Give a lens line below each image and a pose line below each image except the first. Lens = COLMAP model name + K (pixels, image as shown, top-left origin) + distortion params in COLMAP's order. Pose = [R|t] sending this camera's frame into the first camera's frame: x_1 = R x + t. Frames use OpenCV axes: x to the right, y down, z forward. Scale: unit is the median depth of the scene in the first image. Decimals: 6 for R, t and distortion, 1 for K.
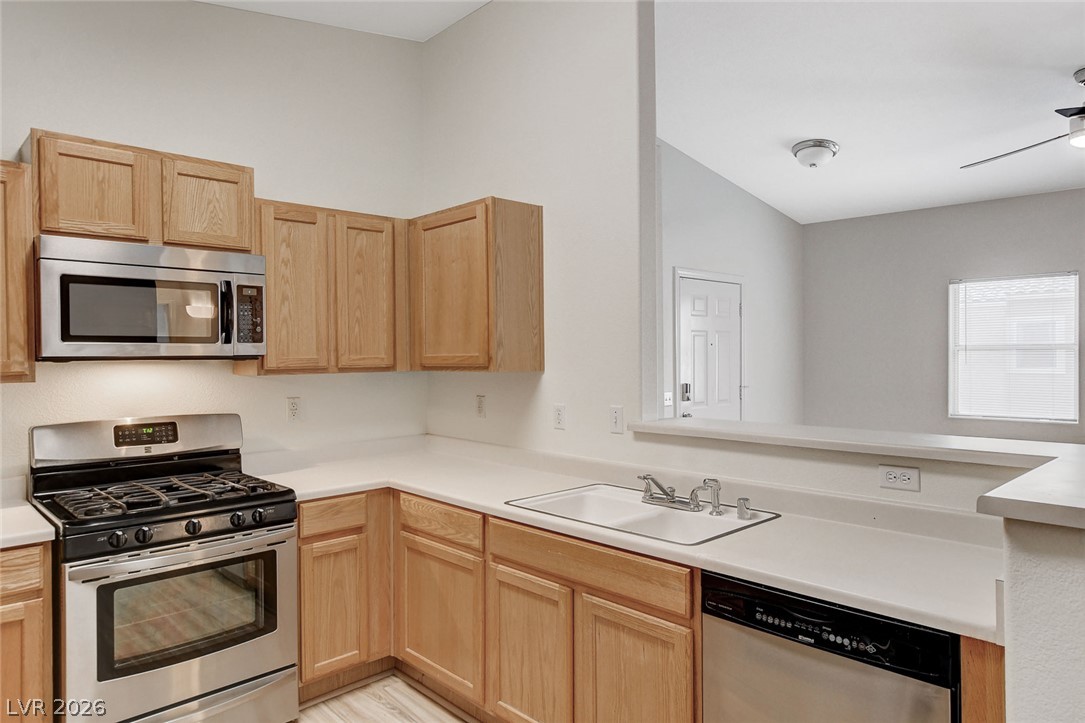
lens RADIAL K [[686.4, 0, 540.0], [0, 686.4, 361.7], [0, 0, 1]] dist [0.008773, 0.003190]
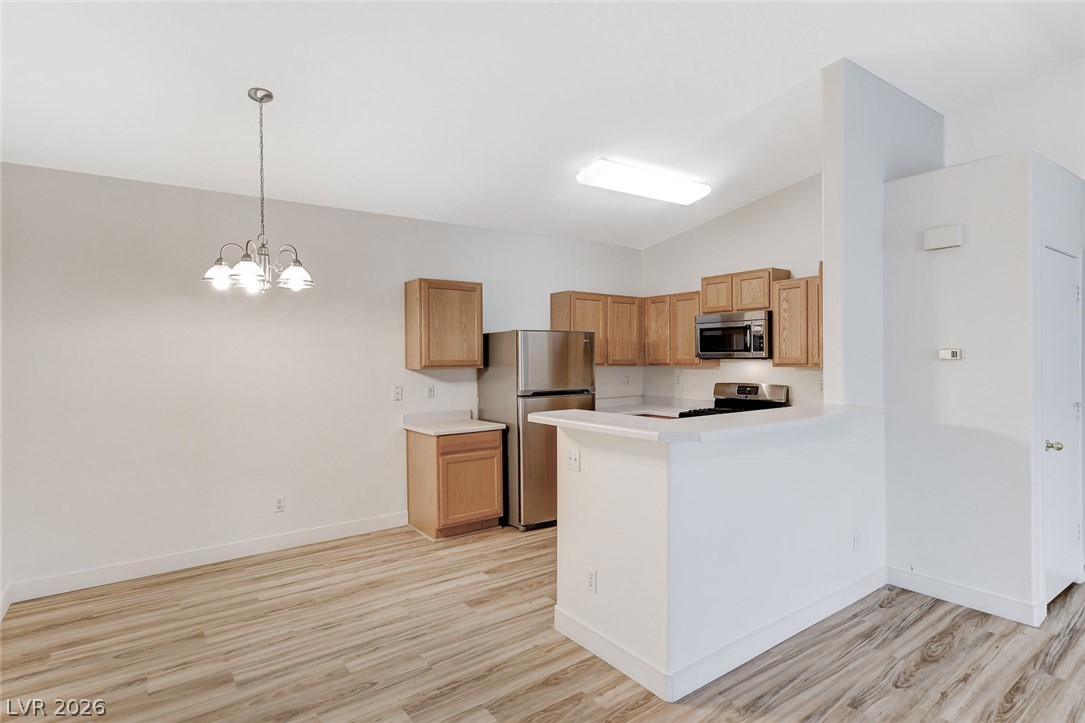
lens RADIAL K [[555.4, 0, 539.7], [0, 555.4, 362.2], [0, 0, 1]] dist [0.003578, 0.002705]
pose [[-0.123669, 0.017511, -0.992169, 1.396220], [-0.000654, 0.999843, 0.017728, -0.024004], [0.992323, 0.002841, -0.123638, 0.527662]]
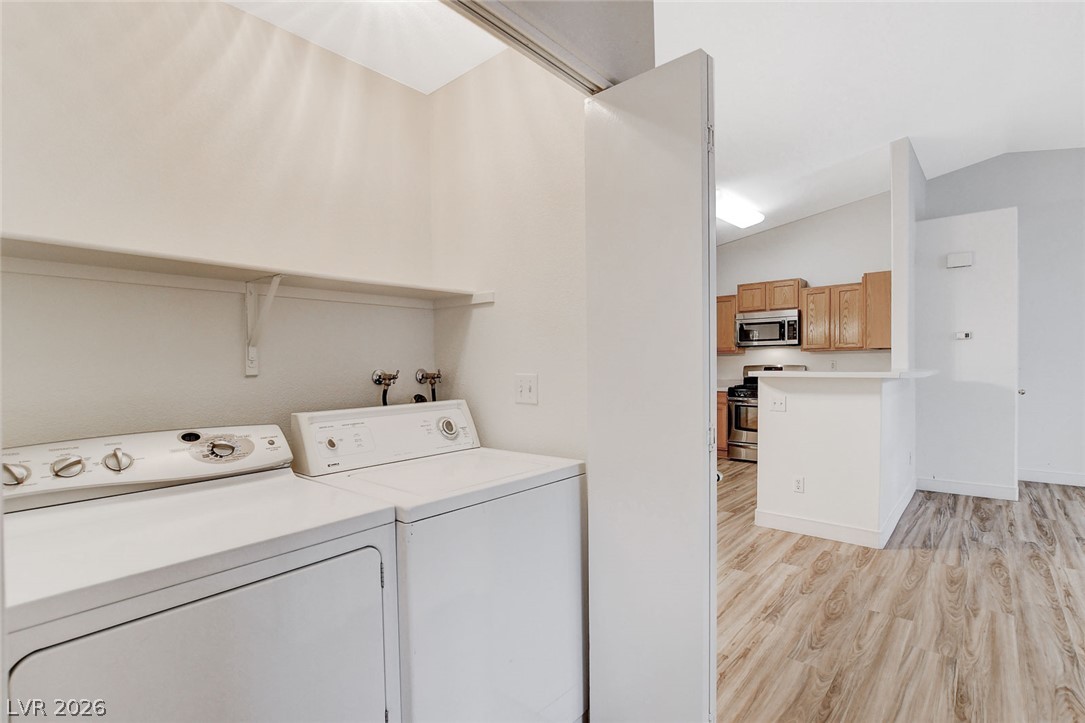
lens RADIAL K [[515.2, 0, 543.1], [0, 515.2, 375.8], [0, 0, 1]] dist [-0.002641, -0.000394]
pose [[0.103528, 0.031917, -0.994114, 1.656141], [0.000573, 0.999483, 0.032149, 0.054946], [0.994626, -0.003898, 0.103456, -0.288698]]
